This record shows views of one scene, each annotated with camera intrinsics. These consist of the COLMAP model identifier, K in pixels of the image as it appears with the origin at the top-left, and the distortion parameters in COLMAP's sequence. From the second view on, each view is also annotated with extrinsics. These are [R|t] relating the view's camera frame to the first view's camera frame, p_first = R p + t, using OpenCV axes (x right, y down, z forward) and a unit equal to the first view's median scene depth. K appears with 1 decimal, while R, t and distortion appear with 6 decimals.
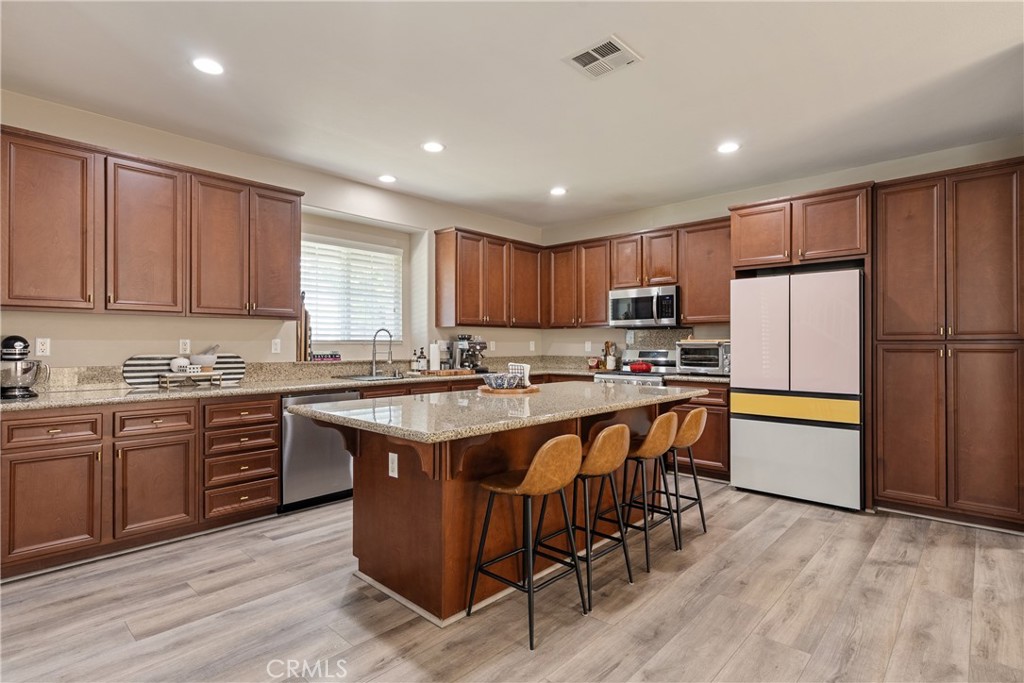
lens RADIAL K [[503.8, 0, 512.8], [0, 503.8, 343.3], [0, 0, 1]] dist [0.000707, 0.000941]
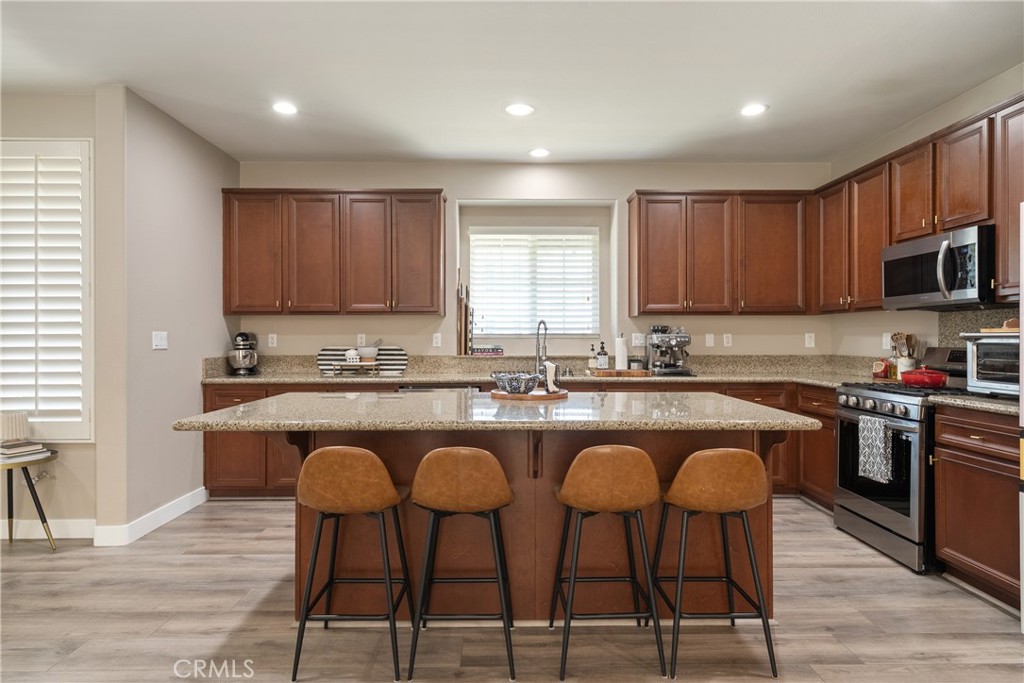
lens RADIAL K [[579.0, 0, 511.4], [0, 579.0, 339.5], [0, 0, 1]] dist [0.004343, 0.000204]
pose [[0.694930, 0.000567, -0.719077, 0.459925], [0.002169, 0.999993, 0.002885, 0.001452], [0.719074, -0.003564, 0.694924, 0.250491]]
